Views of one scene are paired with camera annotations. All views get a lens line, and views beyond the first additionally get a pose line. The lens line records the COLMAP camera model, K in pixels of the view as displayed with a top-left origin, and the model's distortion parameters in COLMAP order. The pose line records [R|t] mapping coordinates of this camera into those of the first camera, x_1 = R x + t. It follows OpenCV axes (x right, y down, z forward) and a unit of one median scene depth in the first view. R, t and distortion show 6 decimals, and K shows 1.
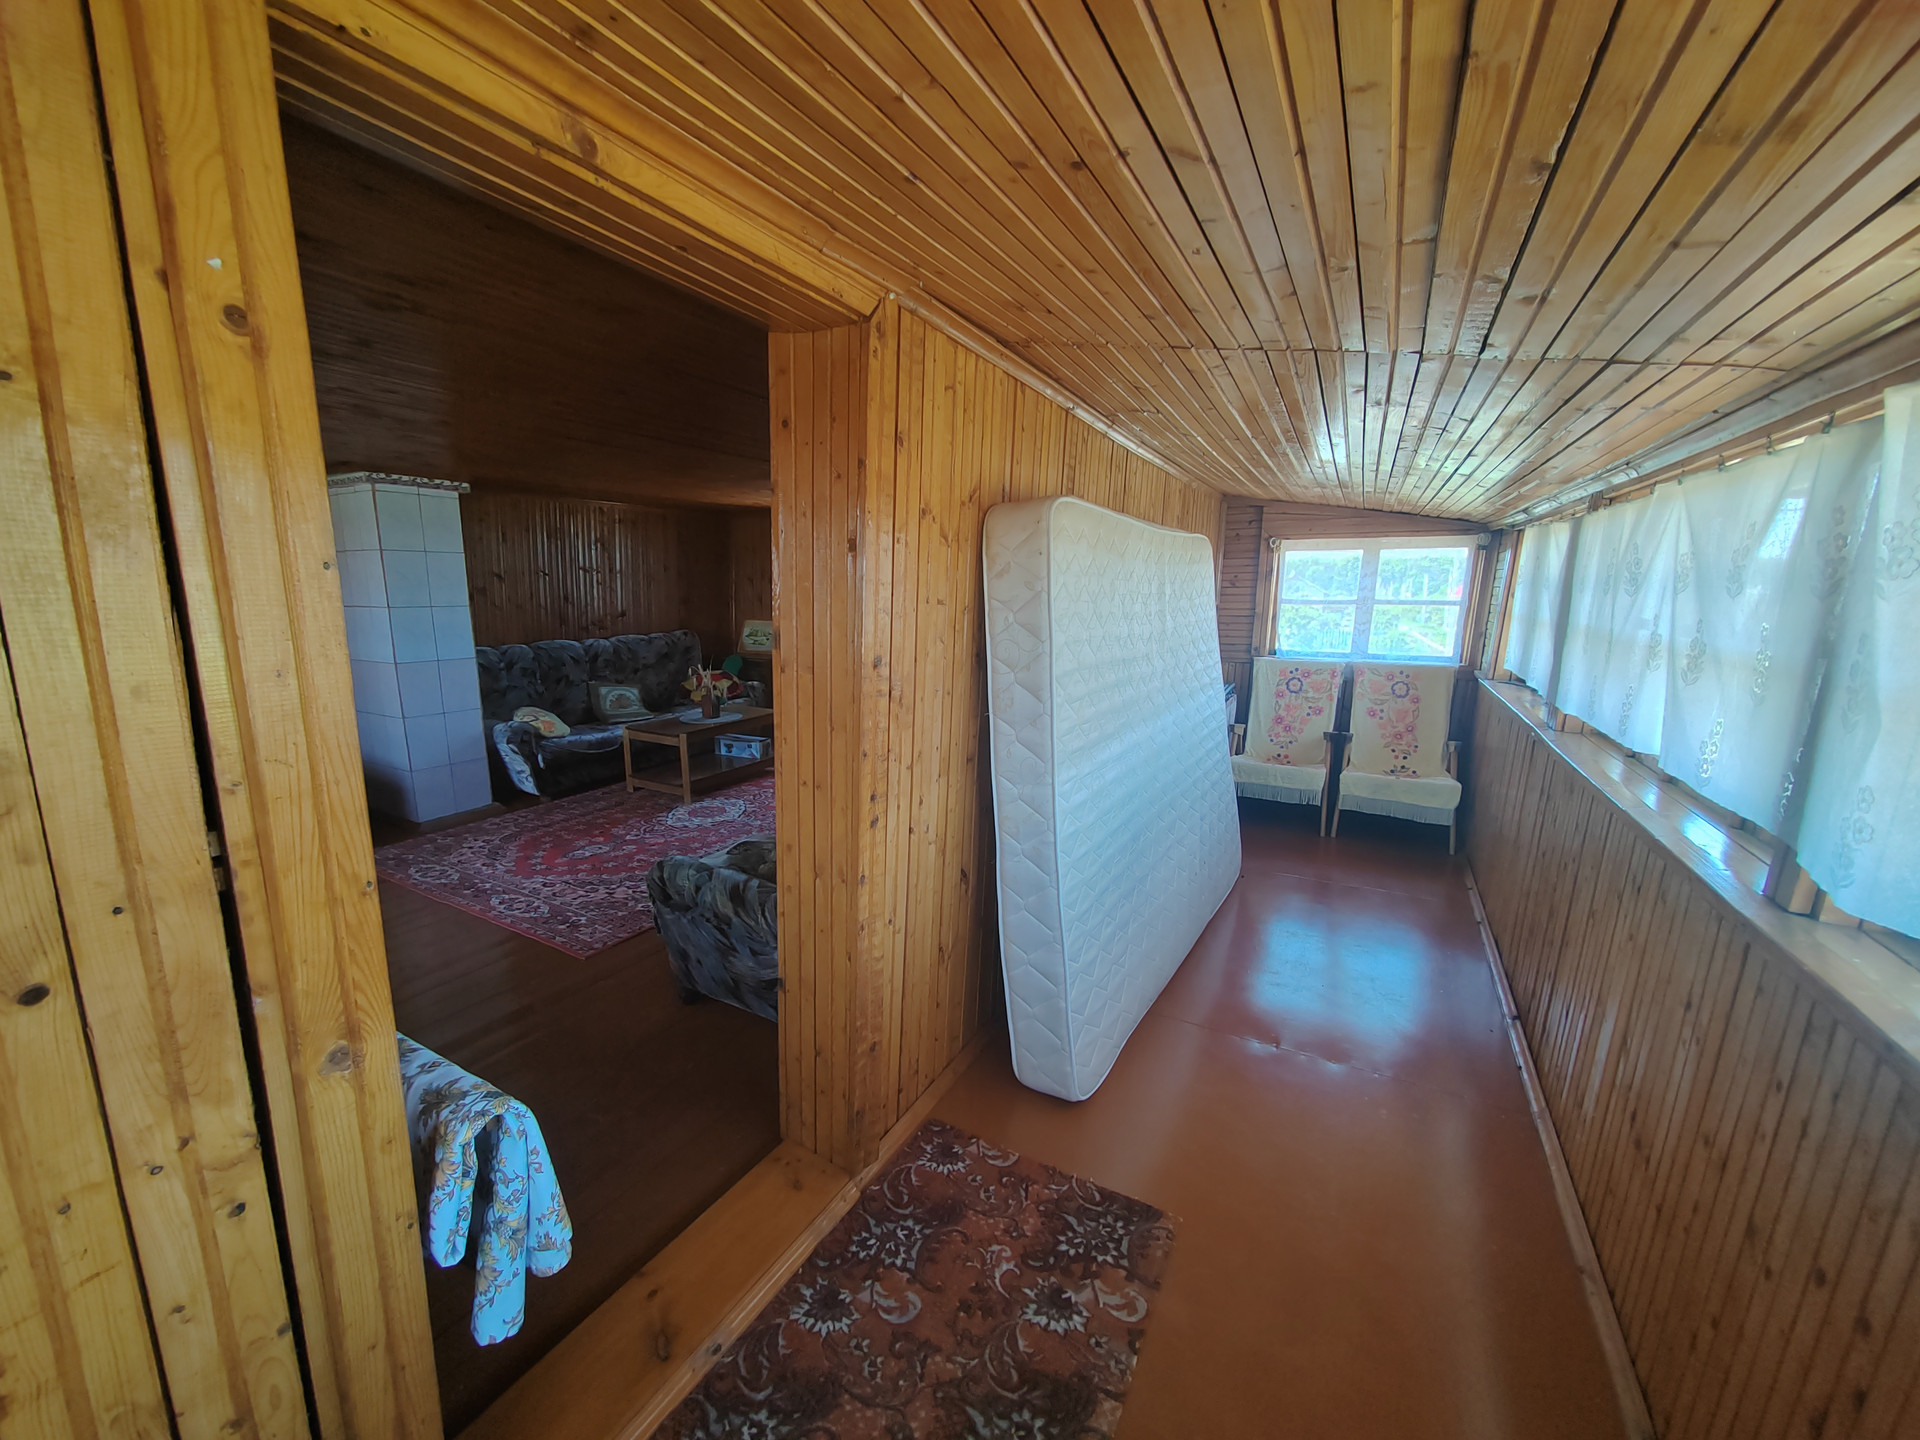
lens RADIAL K [[734.9, 0, 956.6], [0, 734.9, 719.6], [0, 0, 1]] dist [0.000364, 0.000289]
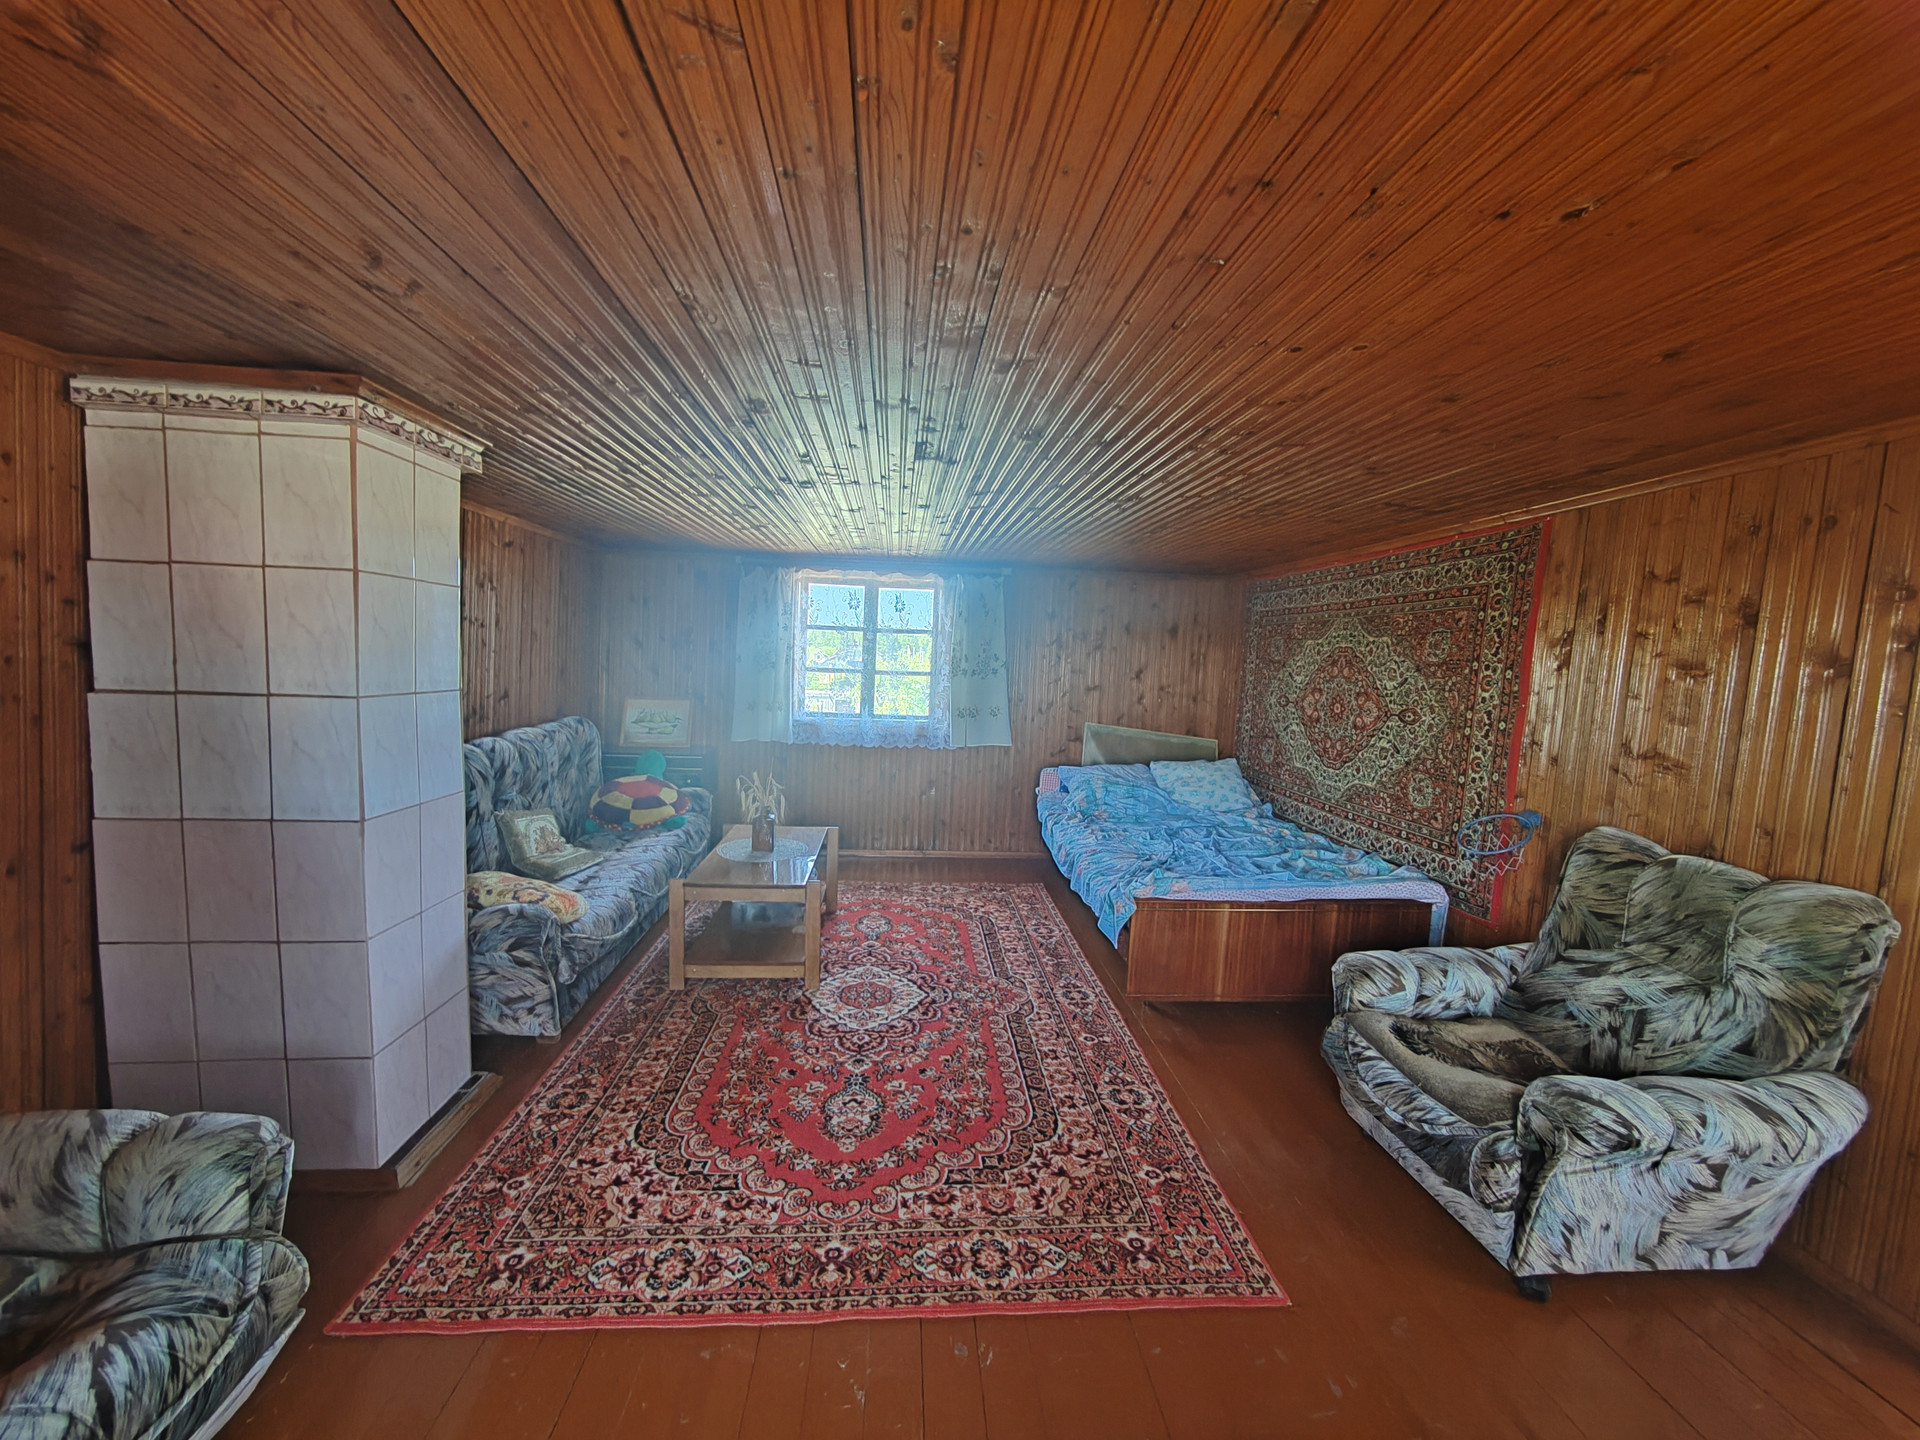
lens RADIAL K [[734.9, 0, 956.6], [0, 734.9, 719.6], [0, 0, 1]] dist [0.000364, 0.000289]
pose [[0.820002, -0.017303, 0.572100, -0.737034], [0.063442, 0.996131, -0.060804, -0.089558], [-0.568834, 0.086155, 0.817927, 0.431039]]
